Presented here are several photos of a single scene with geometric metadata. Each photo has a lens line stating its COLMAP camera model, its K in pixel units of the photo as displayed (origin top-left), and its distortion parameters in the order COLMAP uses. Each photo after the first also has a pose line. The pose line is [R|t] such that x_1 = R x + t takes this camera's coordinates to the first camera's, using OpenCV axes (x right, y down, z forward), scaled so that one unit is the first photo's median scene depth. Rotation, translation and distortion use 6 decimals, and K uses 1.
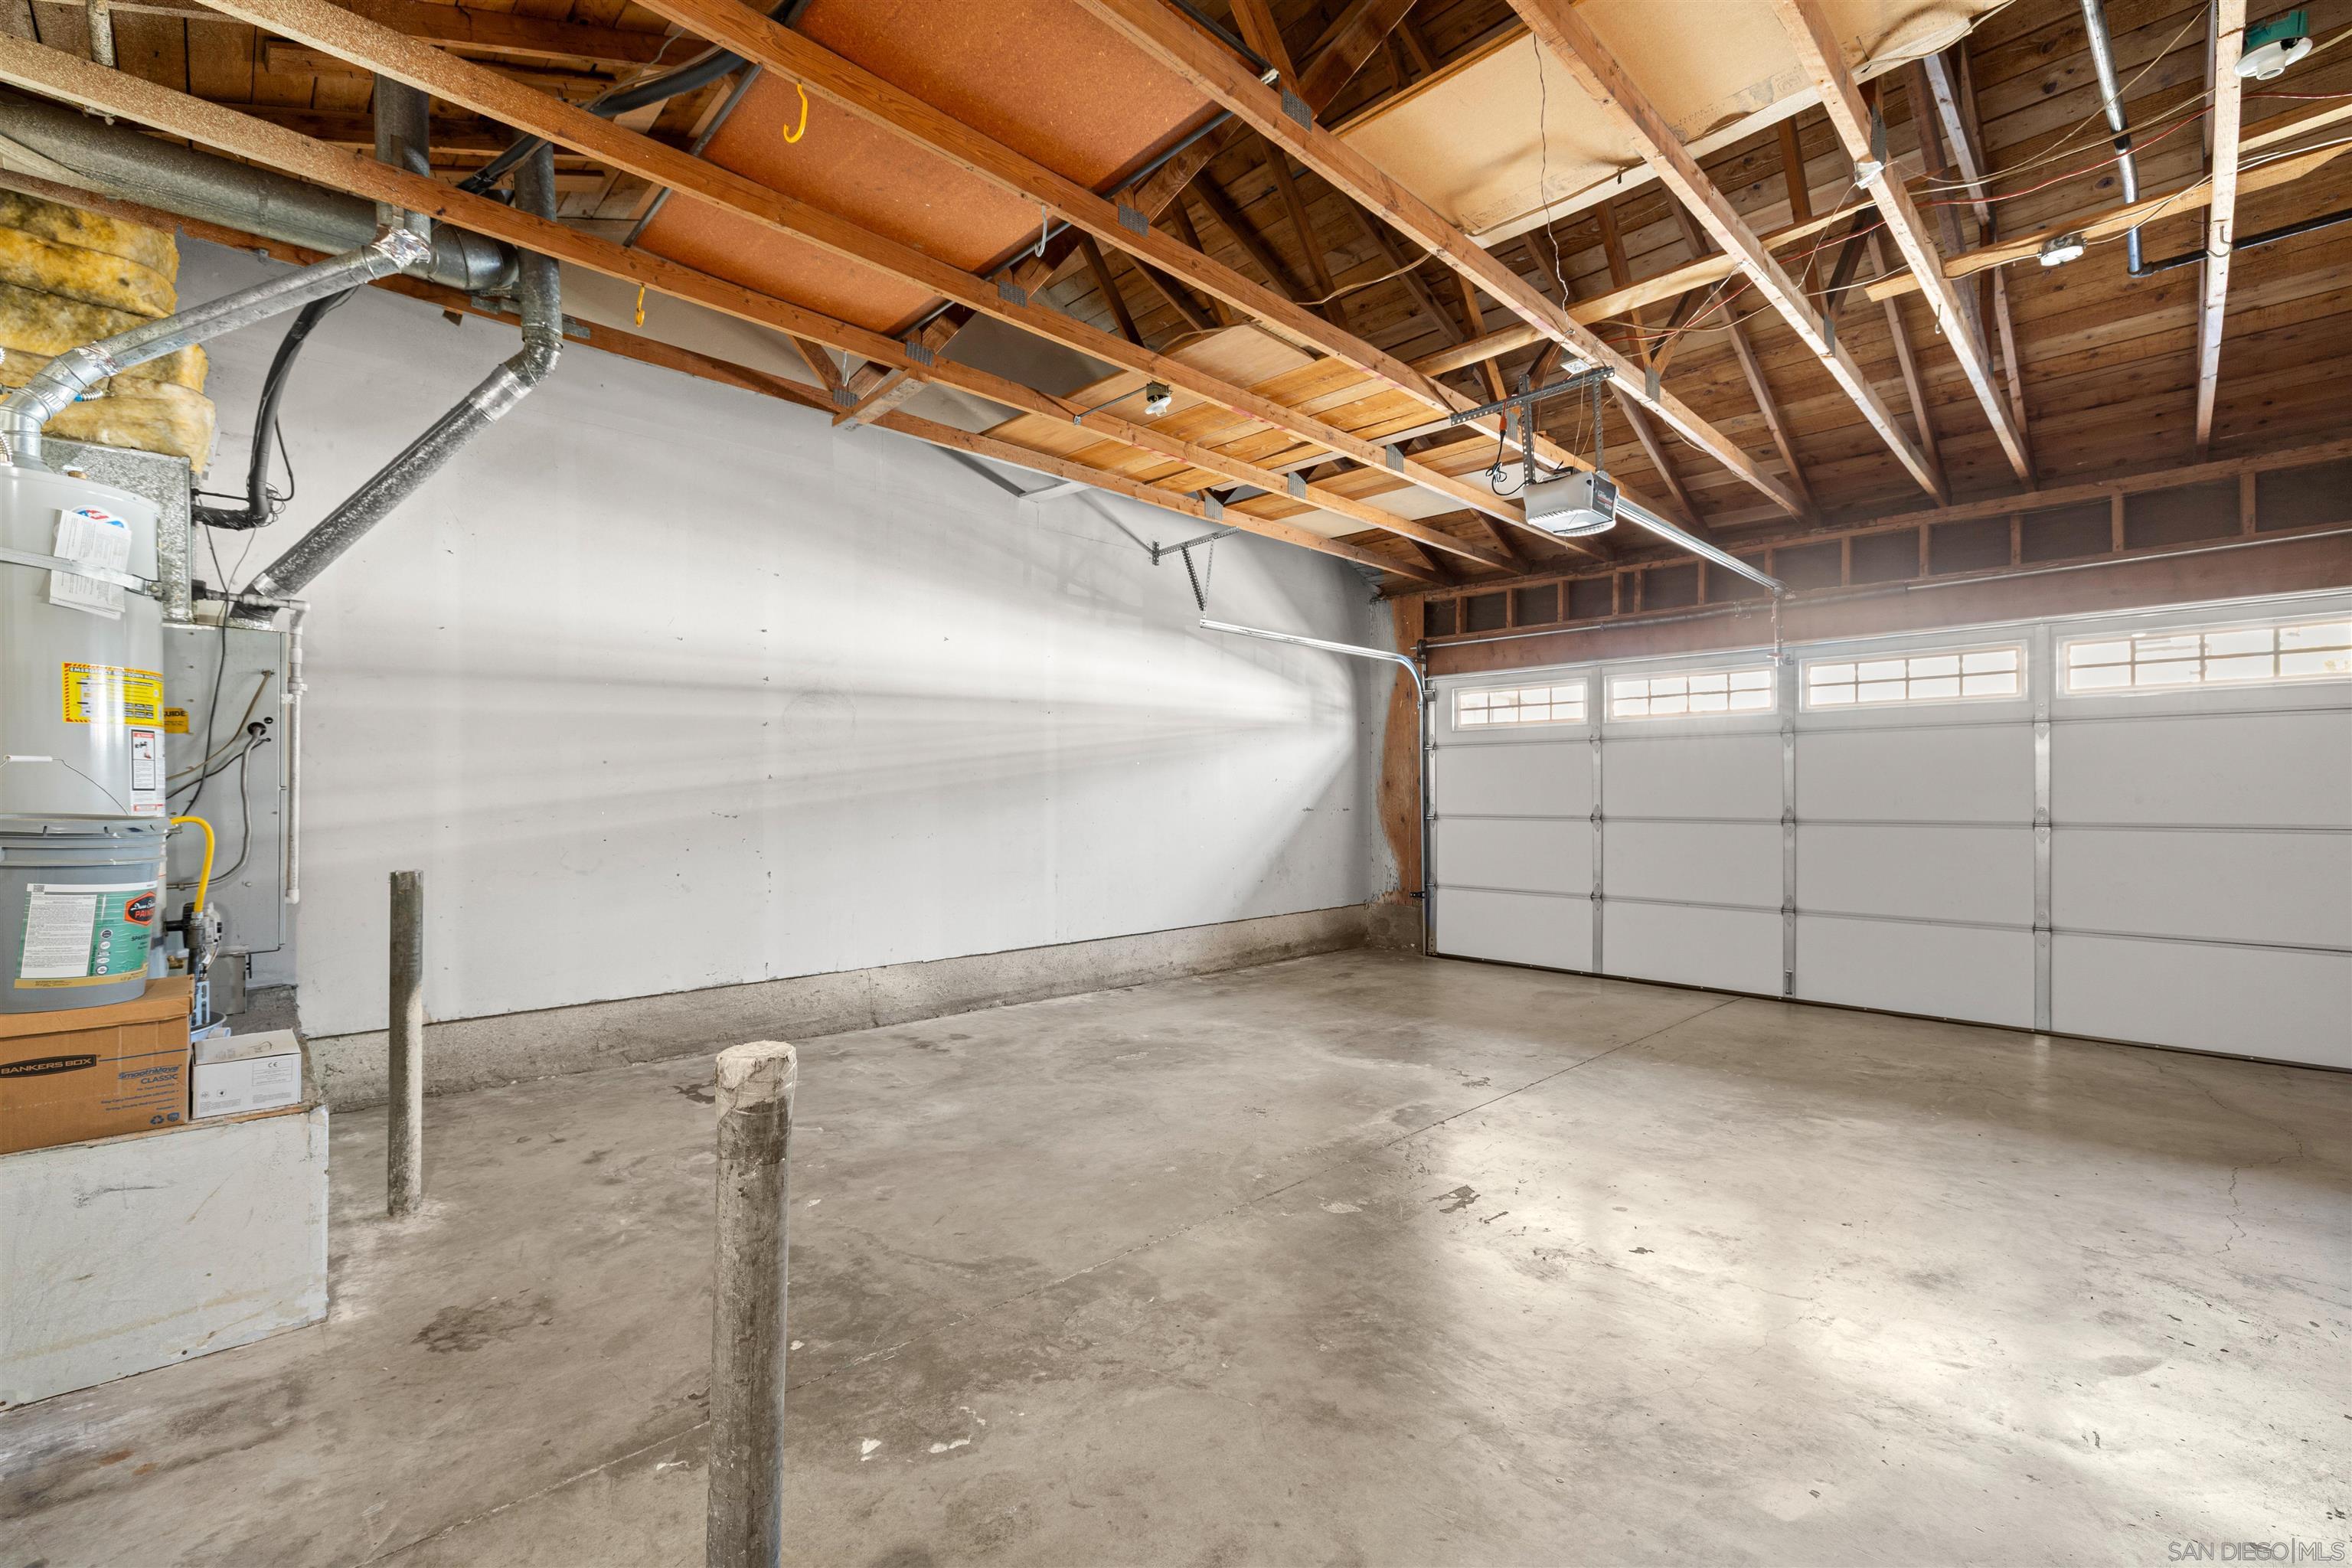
lens RADIAL K [[1019.5, 0, 1181.4], [0, 1019.5, 795.1], [0, 0, 1]] dist [-0.000686, -0.000565]
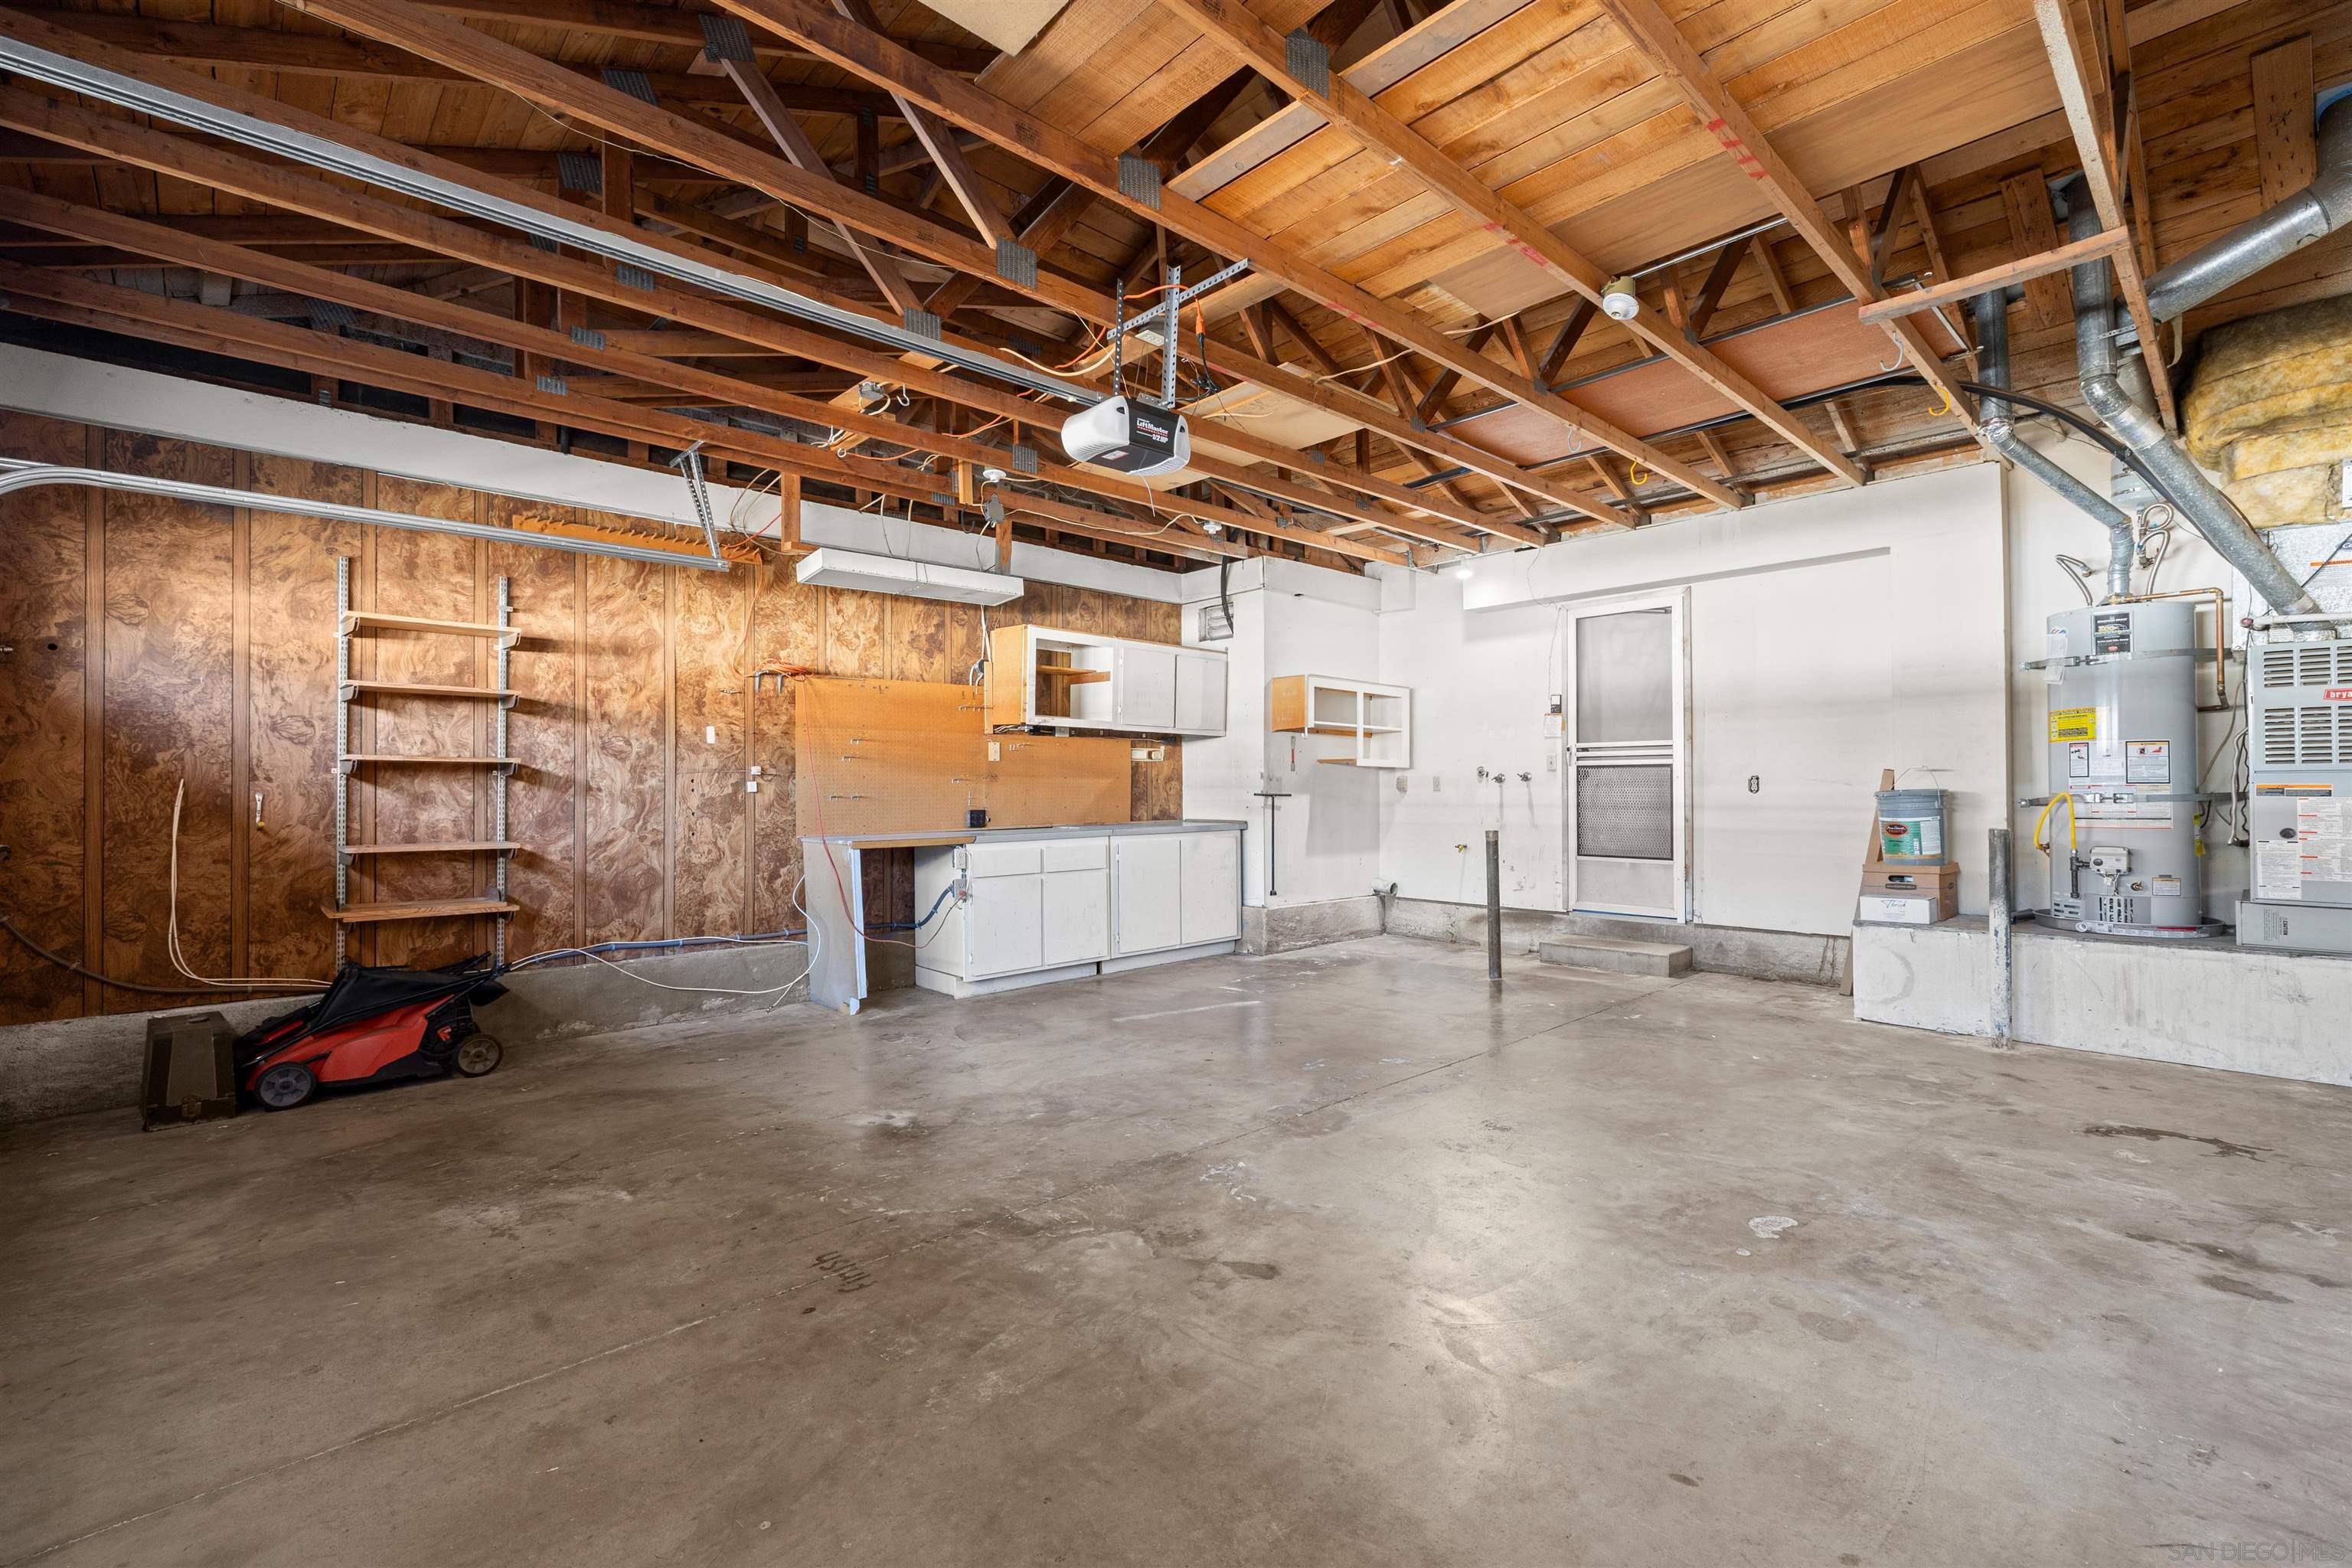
lens RADIAL K [[1019.5, 0, 1171.0], [0, 1019.5, 785.8], [0, 0, 1]] dist [-0.000686, -0.000565]
pose [[-0.998810, 0.002799, 0.048697, 0.283183], [0.001915, 0.999833, -0.018183, 0.018271], [-0.048740, -0.018068, -0.998648, 1.711546]]
